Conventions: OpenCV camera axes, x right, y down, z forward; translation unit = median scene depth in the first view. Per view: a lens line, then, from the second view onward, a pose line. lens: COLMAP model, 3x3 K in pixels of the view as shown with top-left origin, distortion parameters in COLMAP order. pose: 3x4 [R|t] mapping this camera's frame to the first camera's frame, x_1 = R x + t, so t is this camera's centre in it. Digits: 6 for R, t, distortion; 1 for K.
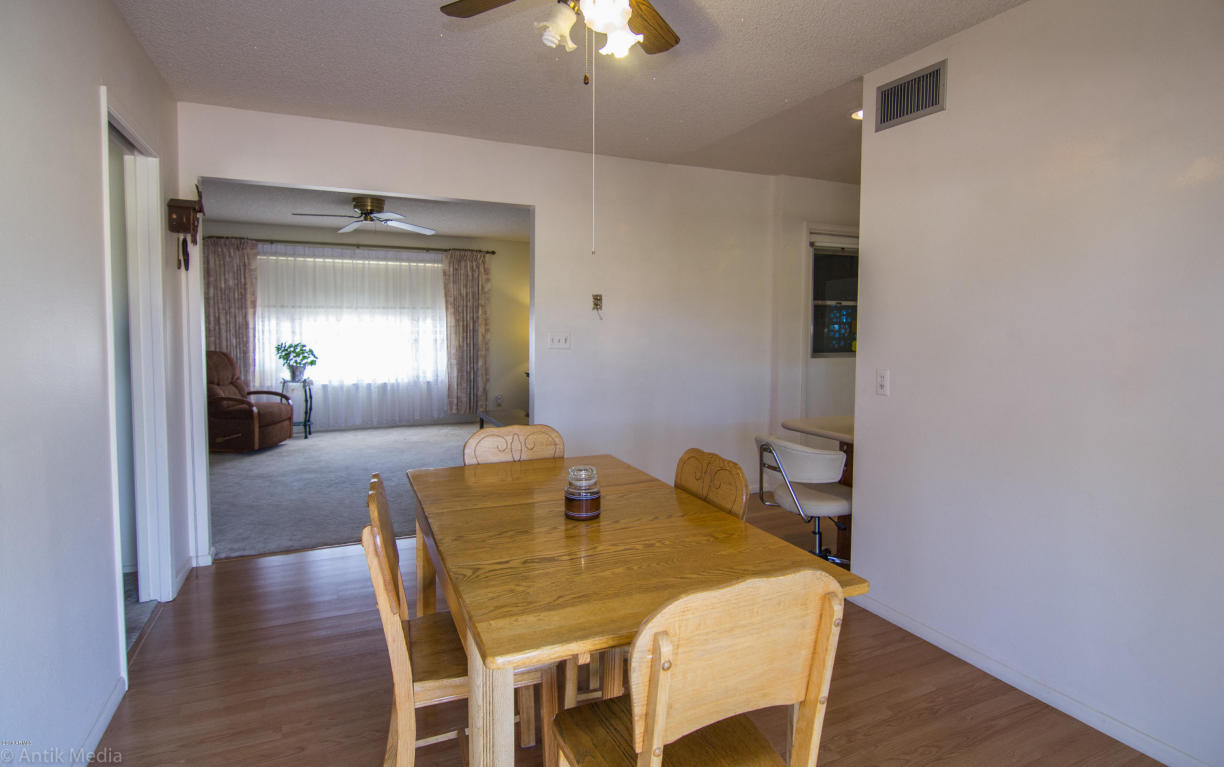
lens RADIAL K [[627.4, 0, 610.1], [0, 627.4, 355.7], [0, 0, 1]] dist [-0.000912, -0.000254]
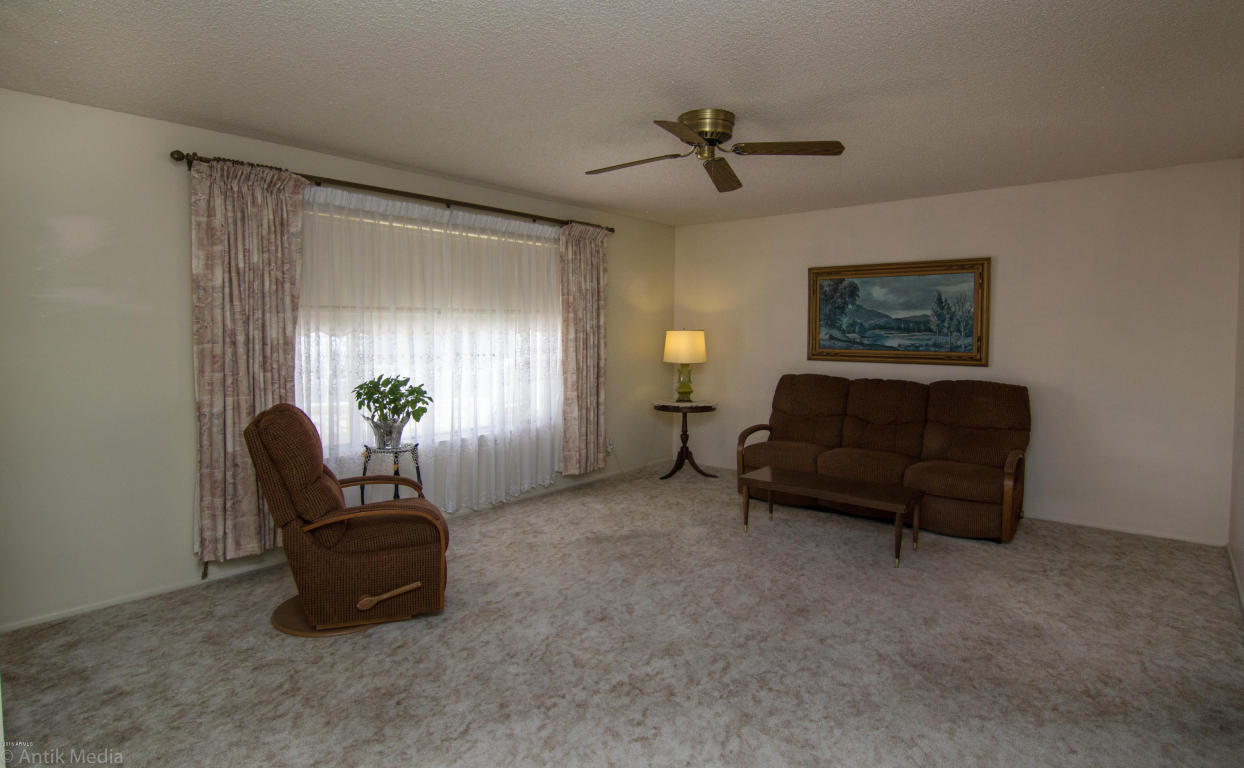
lens RADIAL K [[644.8, 0, 618.6], [0, 644.8, 346.9], [0, 0, 1]] dist [0.000926, 0.000091]
pose [[0.902903, -0.019174, 0.429417, -0.525997], [0.030808, 0.999322, -0.020159, -0.026597], [-0.428740, 0.031431, 0.902881, 0.400263]]
